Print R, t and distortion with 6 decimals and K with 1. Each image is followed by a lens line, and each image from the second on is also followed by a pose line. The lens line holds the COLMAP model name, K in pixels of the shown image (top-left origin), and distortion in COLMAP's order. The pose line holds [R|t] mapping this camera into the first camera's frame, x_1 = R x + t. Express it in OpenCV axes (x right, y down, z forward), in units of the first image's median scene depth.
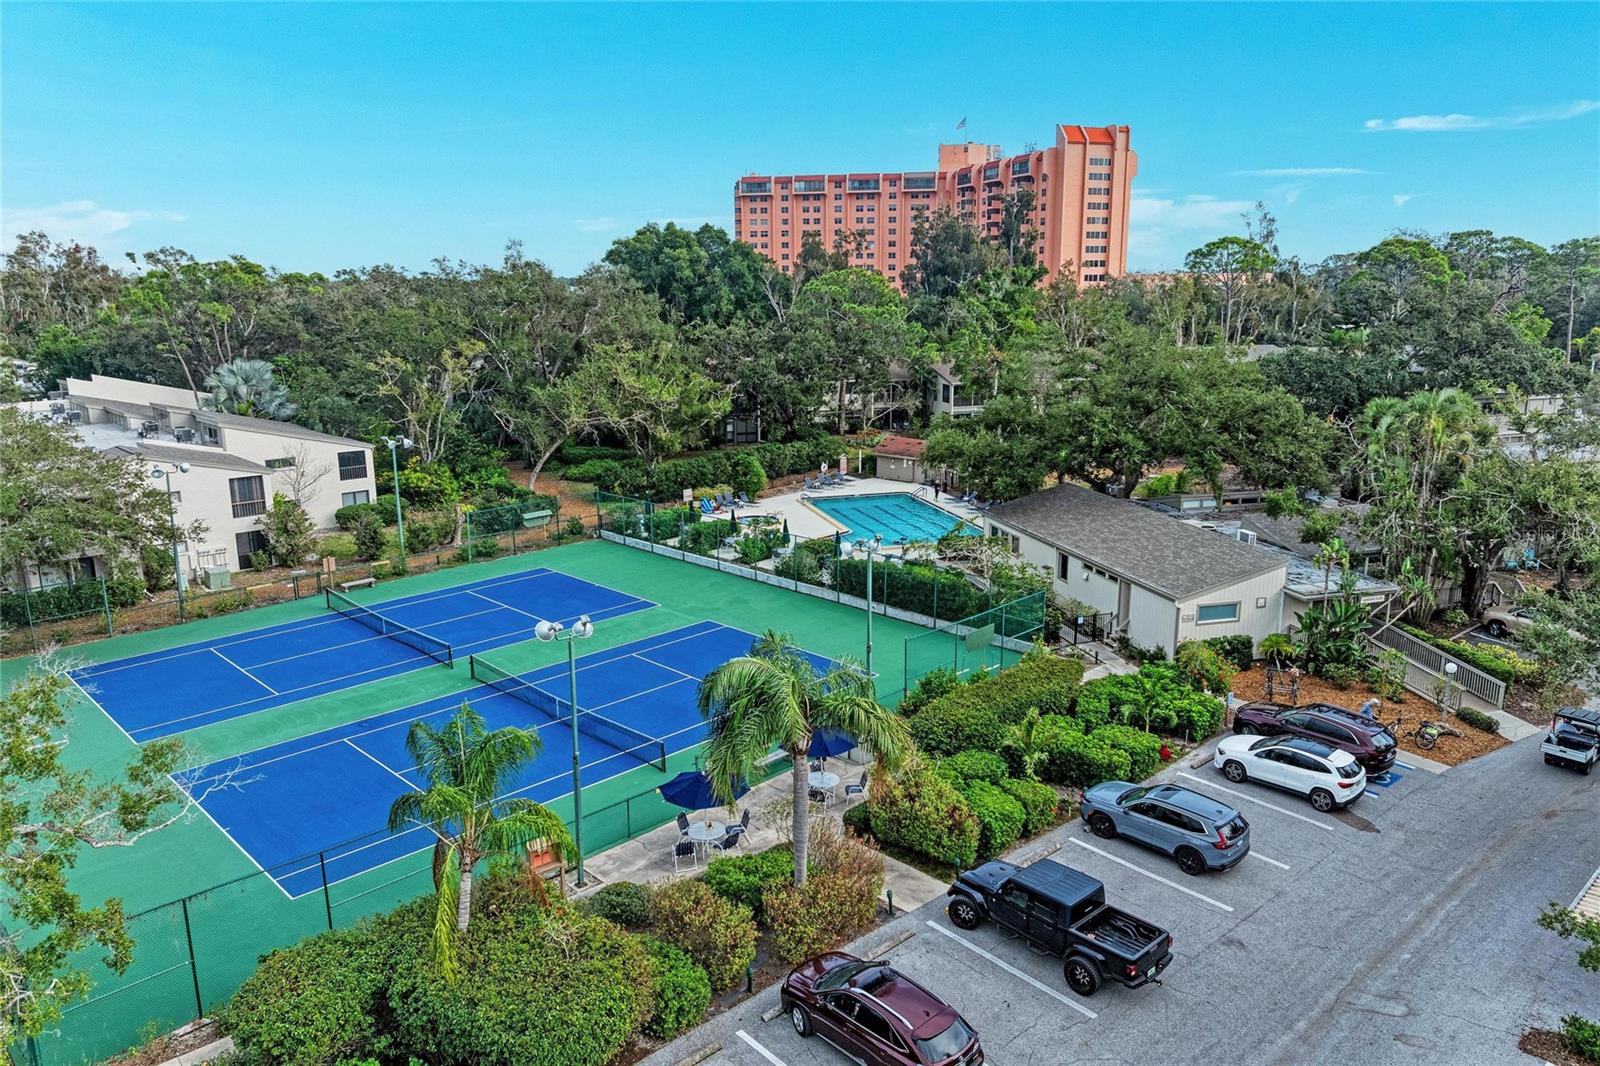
lens RADIAL K [[1120.2, 0, 800.0], [0, 1120.2, 533.0], [0, 0, 1]] dist [-0.008785, -0.004727]
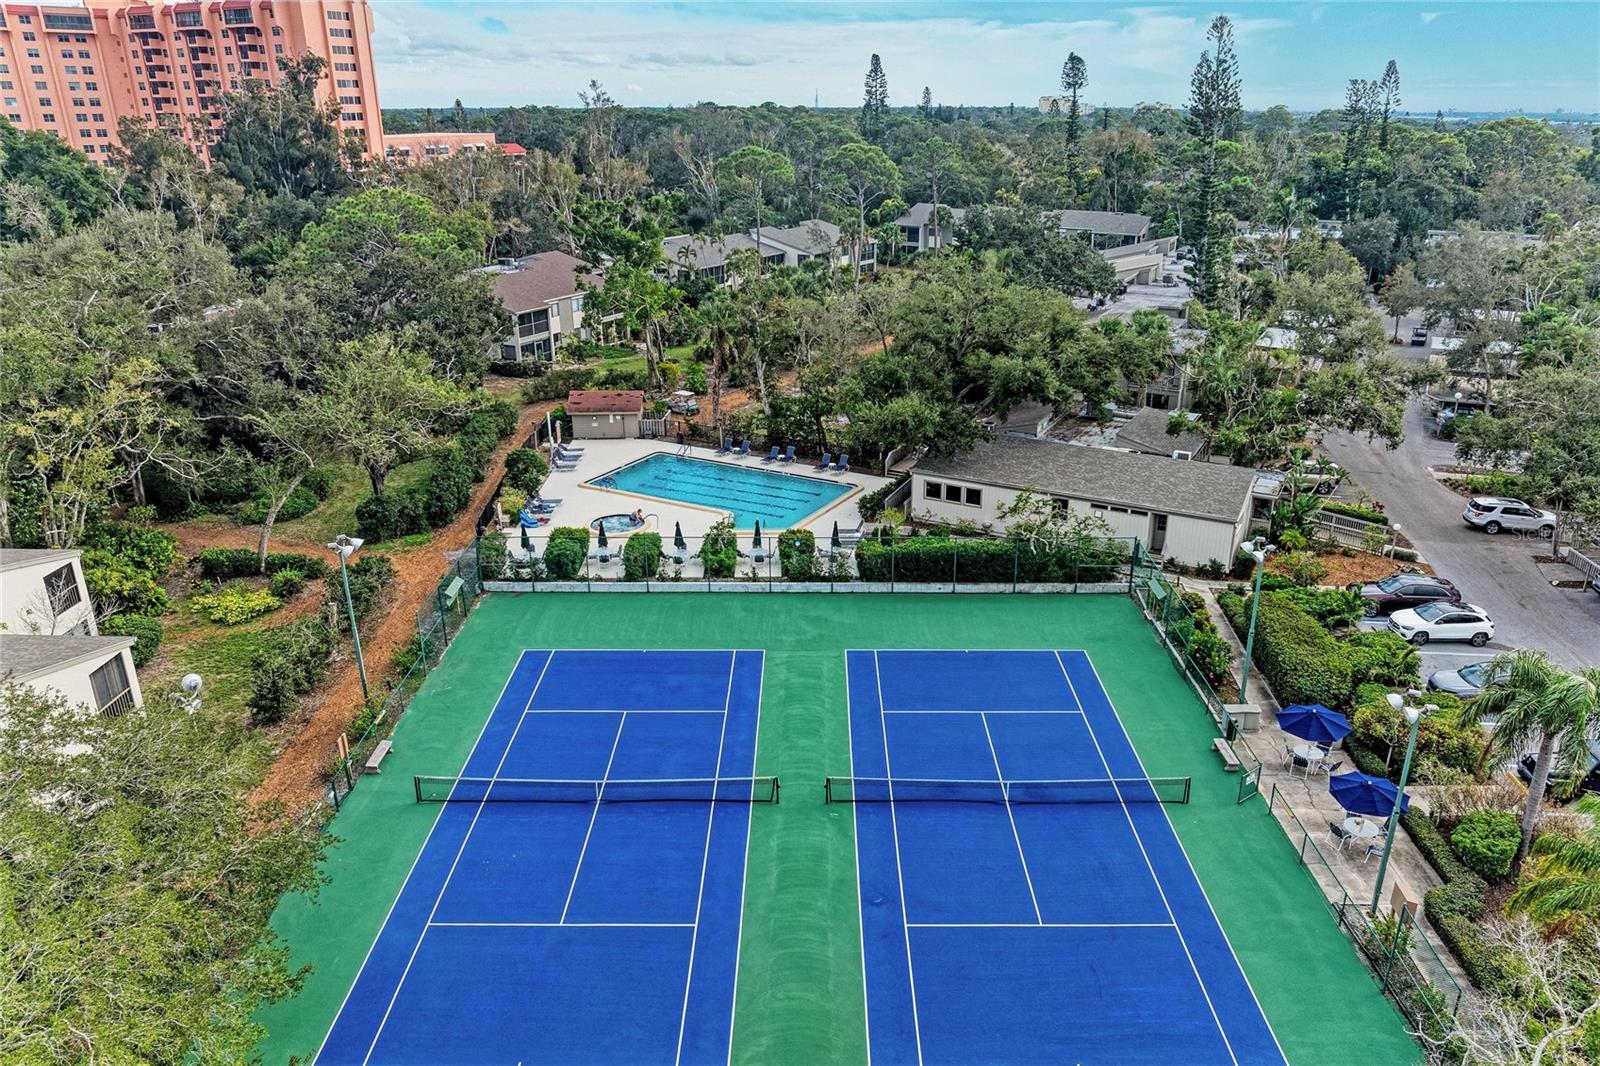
lens RADIAL K [[1120.2, 0, 800.0], [0, 1120.2, 533.0], [0, 0, 1]] dist [-0.008785, -0.004727]
pose [[0.698750, -0.245136, 0.672054, -0.711865], [0.149664, 0.968759, 0.197753, -0.208110], [-0.699535, -0.037598, 0.713609, 0.348479]]
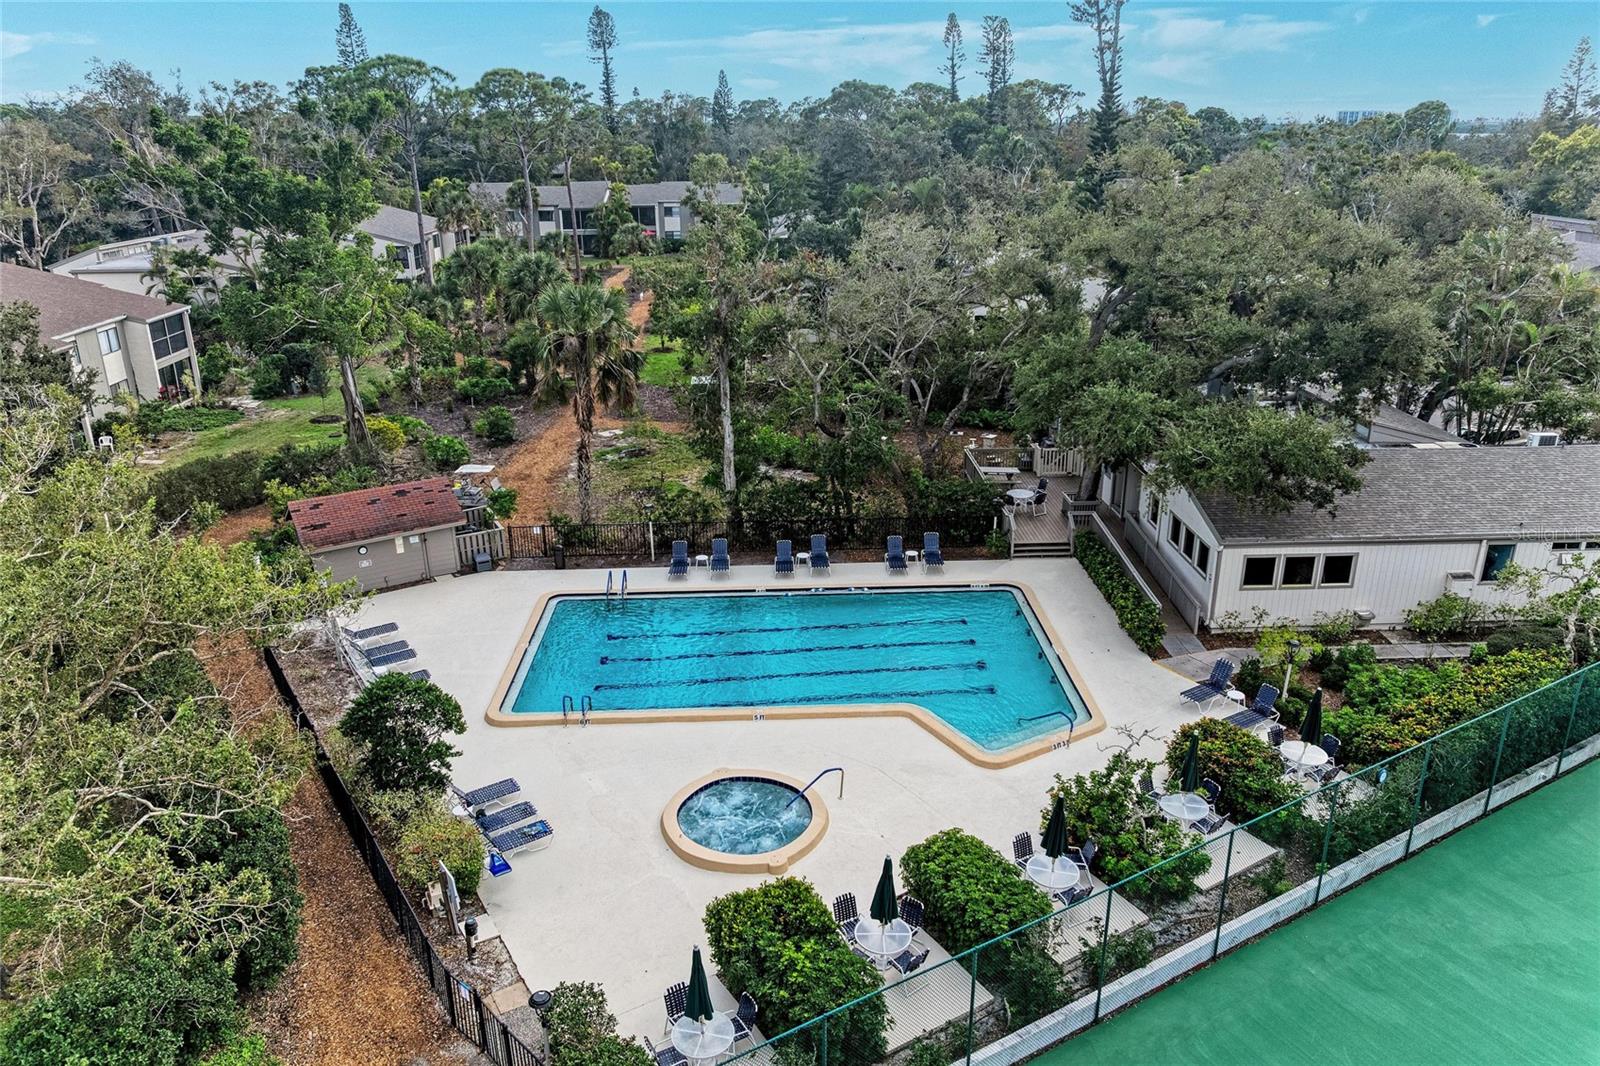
lens RADIAL K [[1120.2, 0, 800.0], [0, 1120.2, 533.0], [0, 0, 1]] dist [-0.008785, -0.004727]
pose [[0.226419, -0.324746, 0.918300, -0.432912], [0.215951, 0.936057, 0.277781, -0.246059], [-0.949789, 0.135413, 0.282070, 1.159701]]
